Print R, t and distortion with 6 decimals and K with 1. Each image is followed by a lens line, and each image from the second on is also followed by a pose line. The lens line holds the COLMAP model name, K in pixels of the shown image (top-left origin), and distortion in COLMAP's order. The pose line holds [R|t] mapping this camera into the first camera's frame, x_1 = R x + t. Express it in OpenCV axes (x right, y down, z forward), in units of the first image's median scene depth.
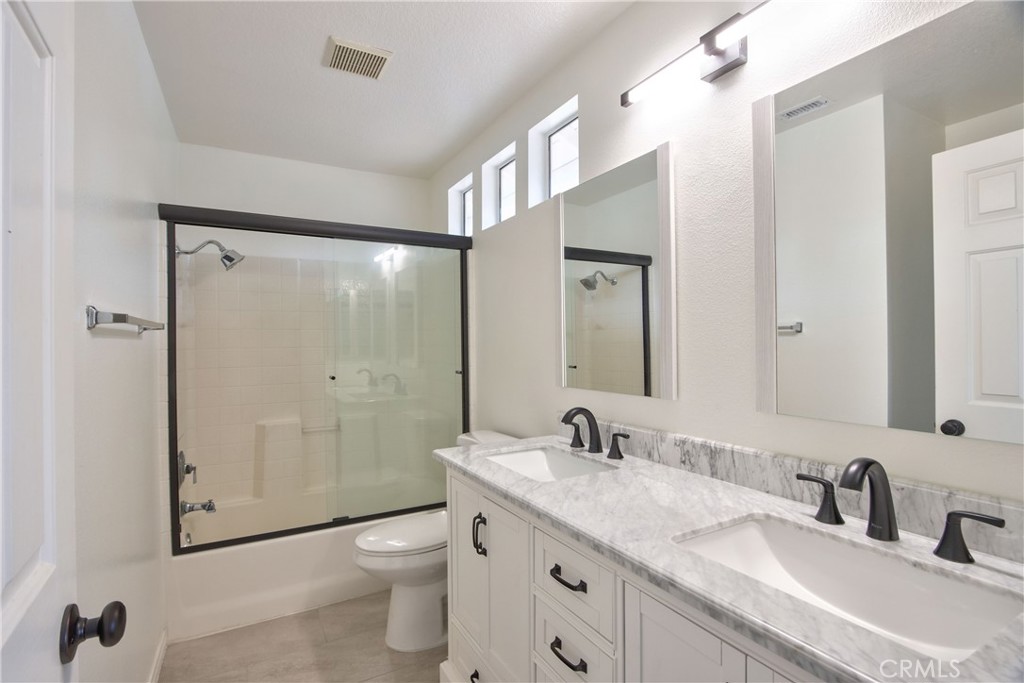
lens RADIAL K [[478.3, 0, 510.6], [0, 478.3, 338.1], [0, 0, 1]] dist [-0.014733, 0.001697]
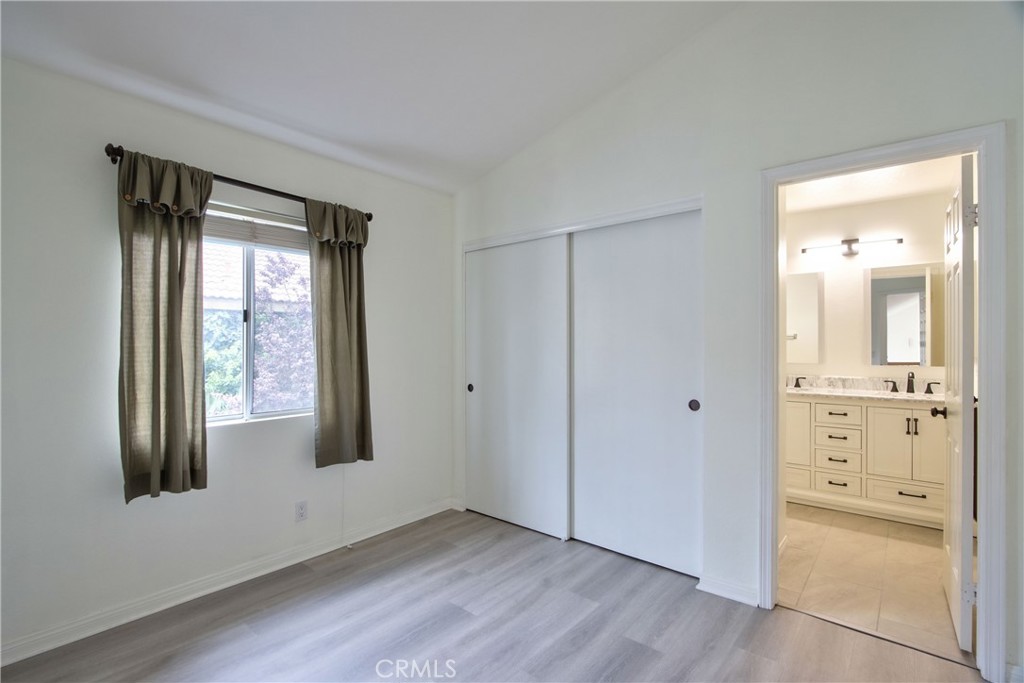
lens RADIAL K [[478.3, 0, 512.0], [0, 478.3, 340.5], [0, 0, 1]] dist [-0.014733, 0.001697]
pose [[0.926442, 0.004544, 0.376411, -2.590729], [-0.006470, 0.999972, 0.003852, -0.007539], [-0.376382, -0.006004, 0.926445, -0.965622]]
